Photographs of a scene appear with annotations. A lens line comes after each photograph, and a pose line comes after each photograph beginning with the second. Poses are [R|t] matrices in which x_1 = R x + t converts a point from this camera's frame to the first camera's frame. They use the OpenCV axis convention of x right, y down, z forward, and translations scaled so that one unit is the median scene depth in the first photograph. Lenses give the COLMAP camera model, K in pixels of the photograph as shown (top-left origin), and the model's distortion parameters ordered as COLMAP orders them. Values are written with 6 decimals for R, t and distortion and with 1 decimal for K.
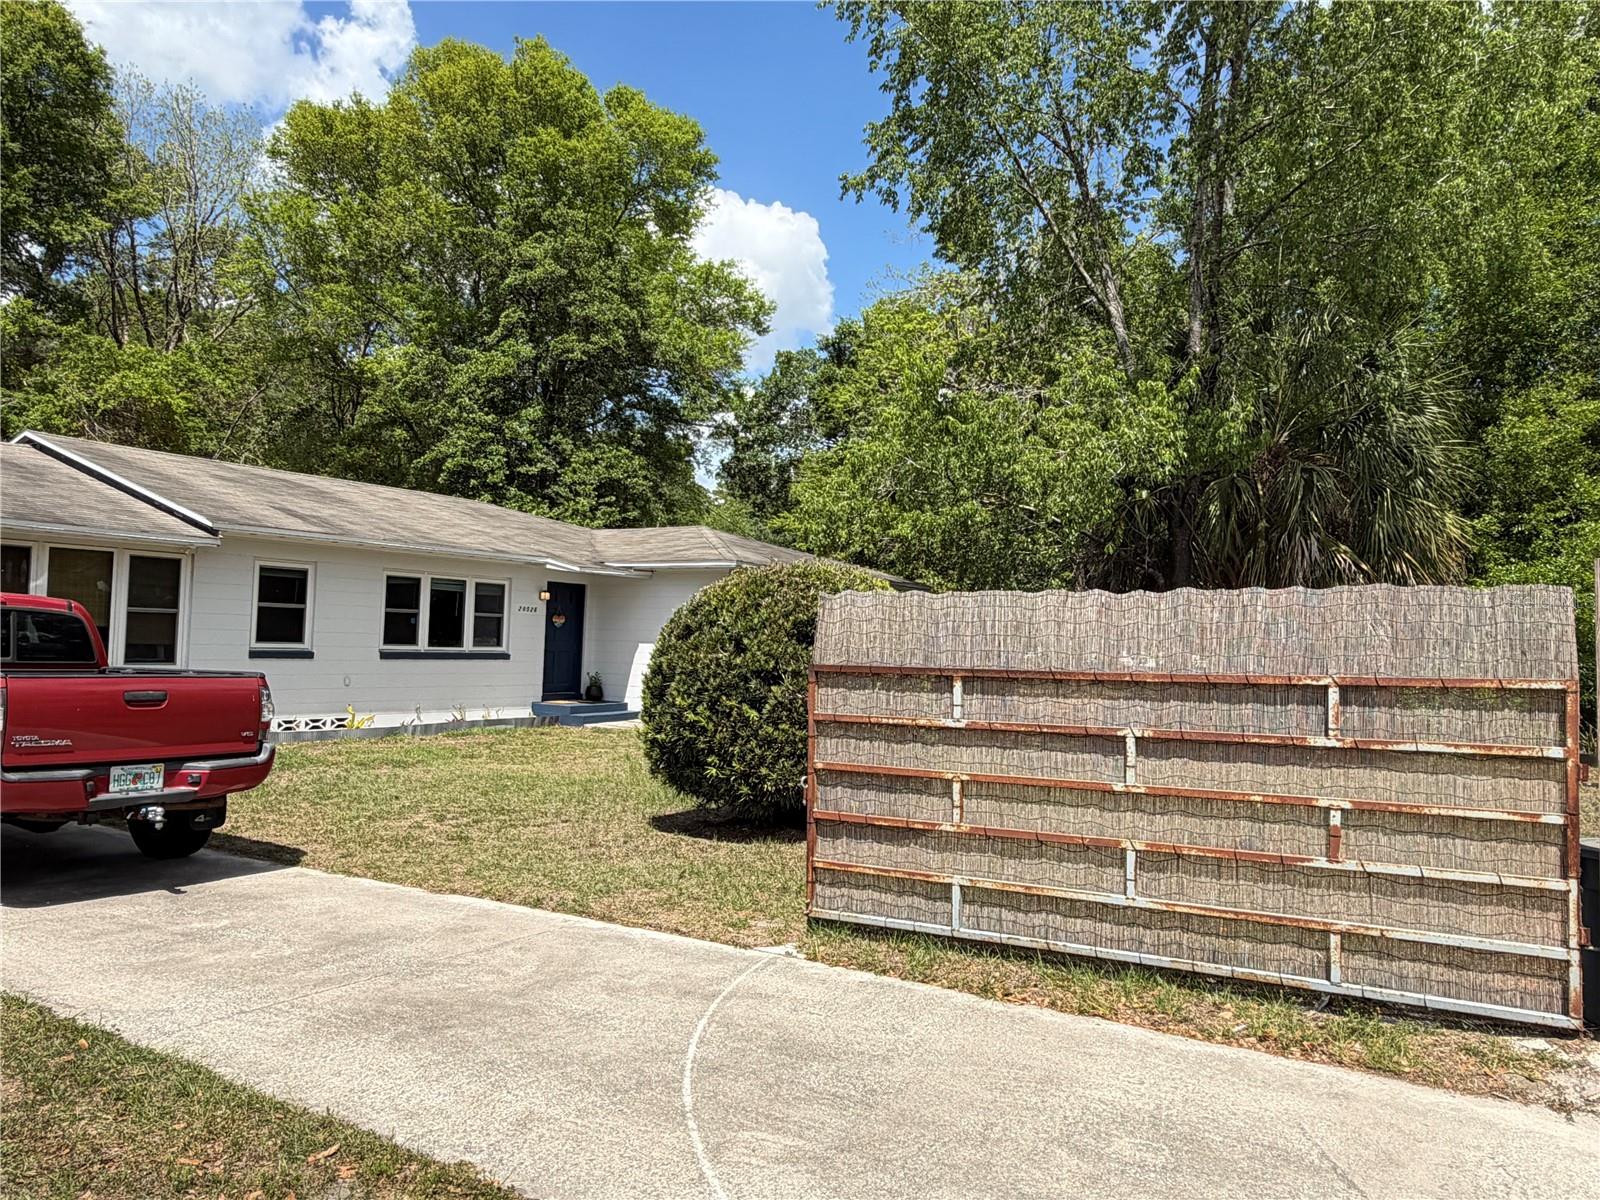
lens RADIAL K [[1126.8, 0, 800.0], [0, 1126.8, 600.0], [0, 0, 1]] dist [-0.001804, -0.000989]
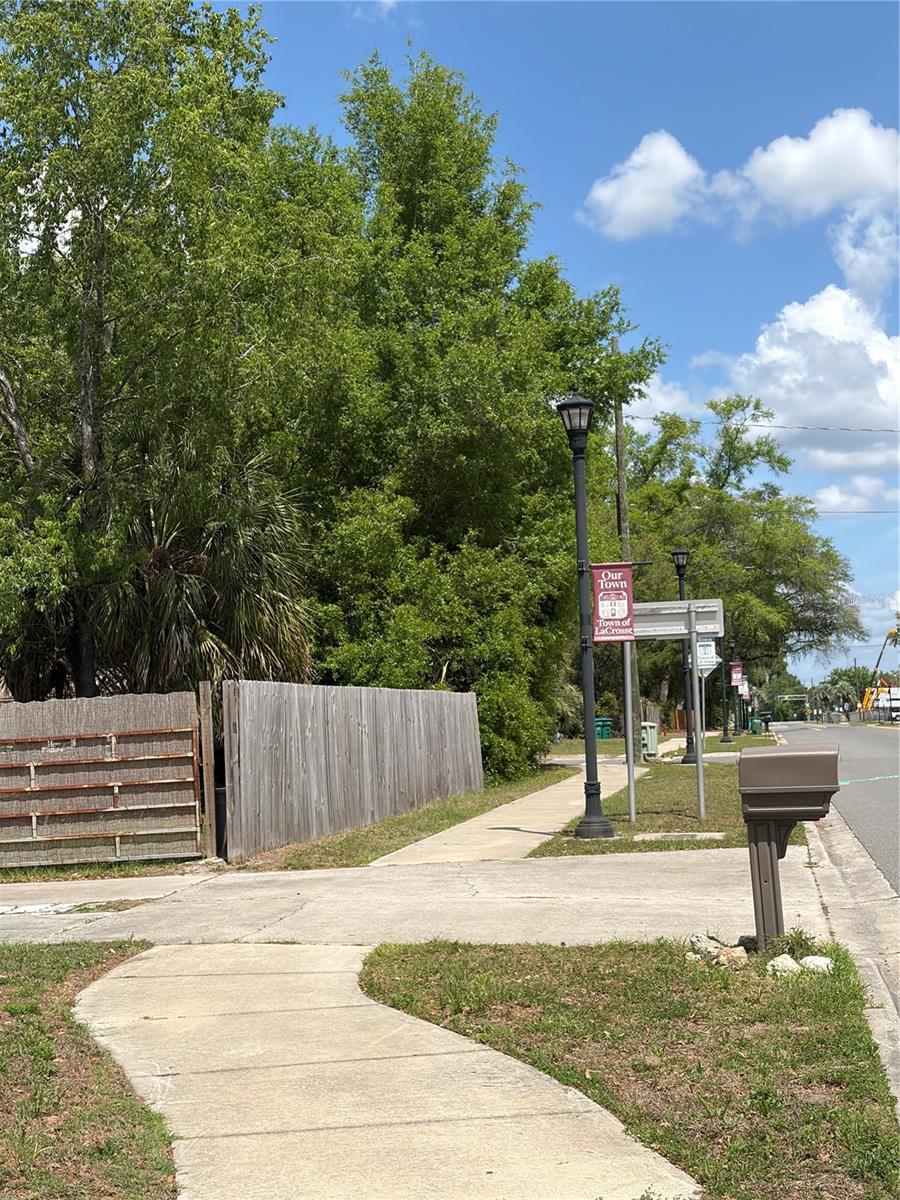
lens RADIAL K [[1821.5, 0, 450.0], [0, 1821.5, 600.0], [0, 0, 1]] dist [0.192749, 0.005852]
pose [[0.876702, -0.036305, 0.479662, -0.358113], [0.051014, 0.998542, -0.017664, -0.050942], [-0.478321, 0.039955, 0.877275, -1.299176]]
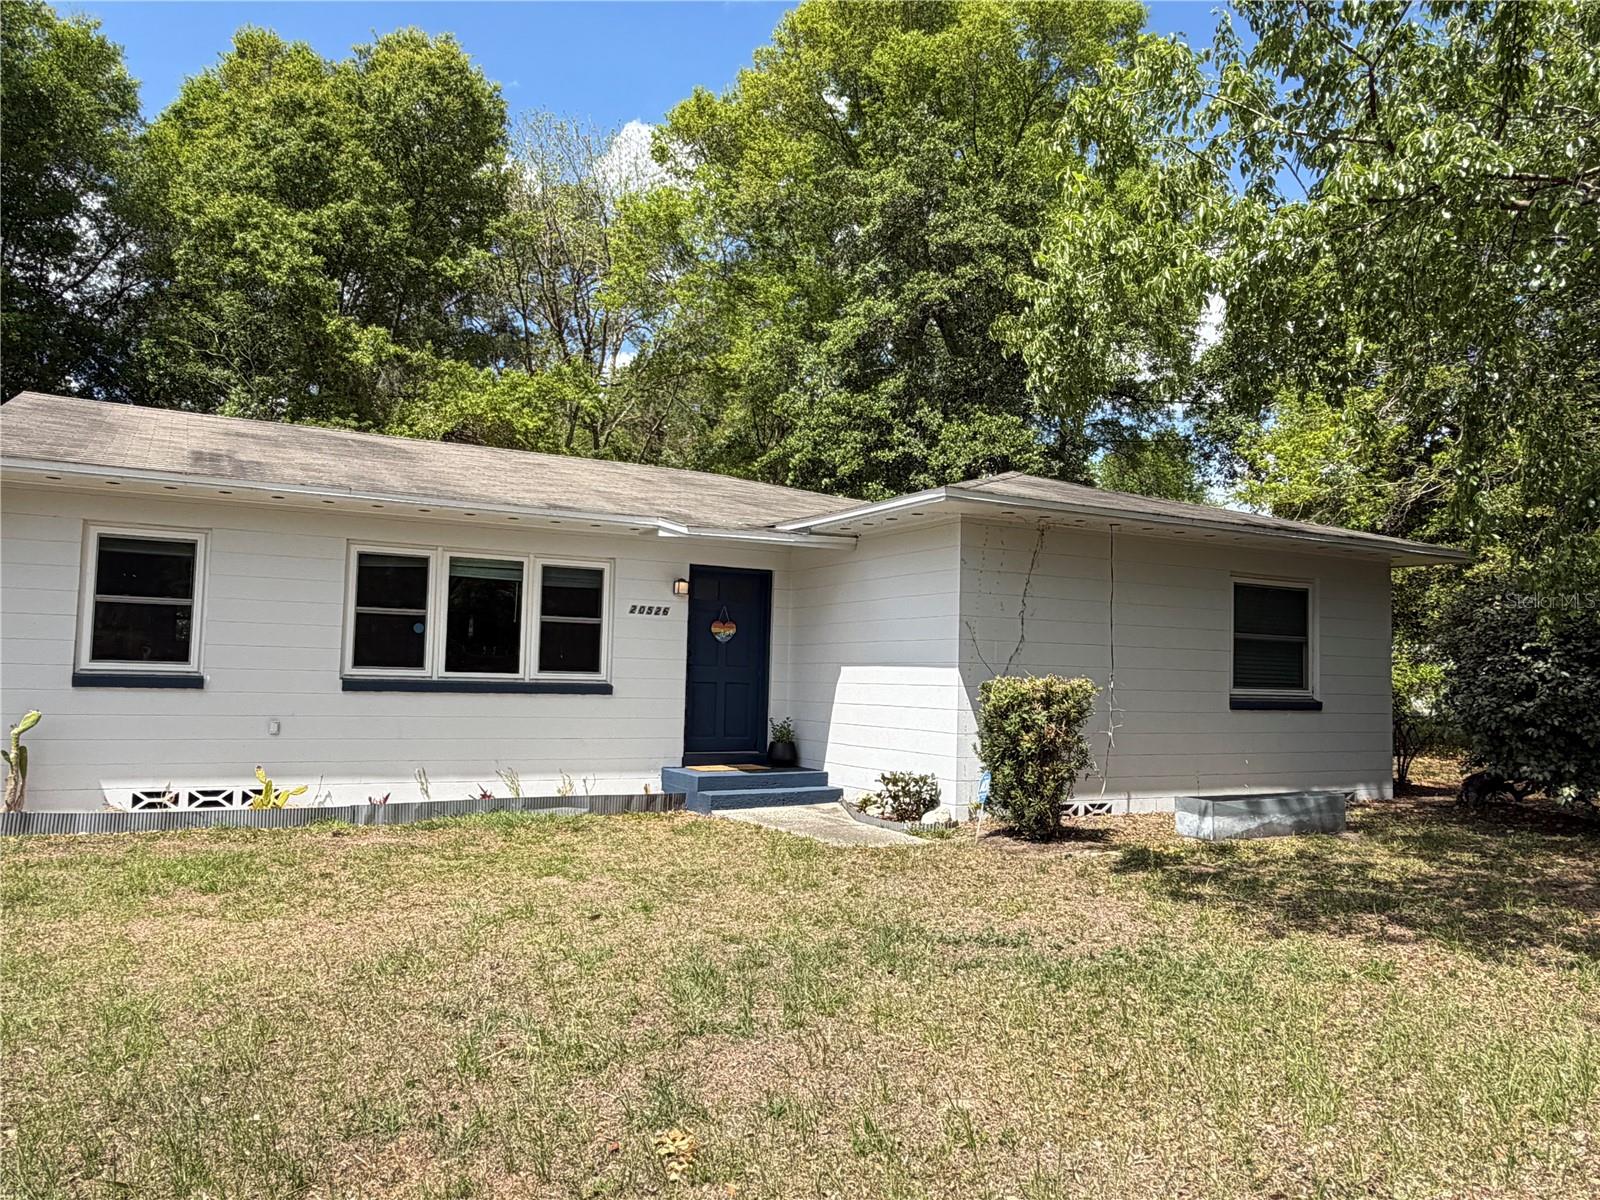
lens RADIAL K [[1126.8, 0, 800.0], [0, 1126.8, 600.0], [0, 0, 1]] dist [-0.001804, -0.000989]
pose [[0.879050, -0.044803, -0.474620, 0.123200], [0.021824, 0.998312, -0.053817, 0.040177], [0.476230, 0.036950, 0.878544, 0.567359]]
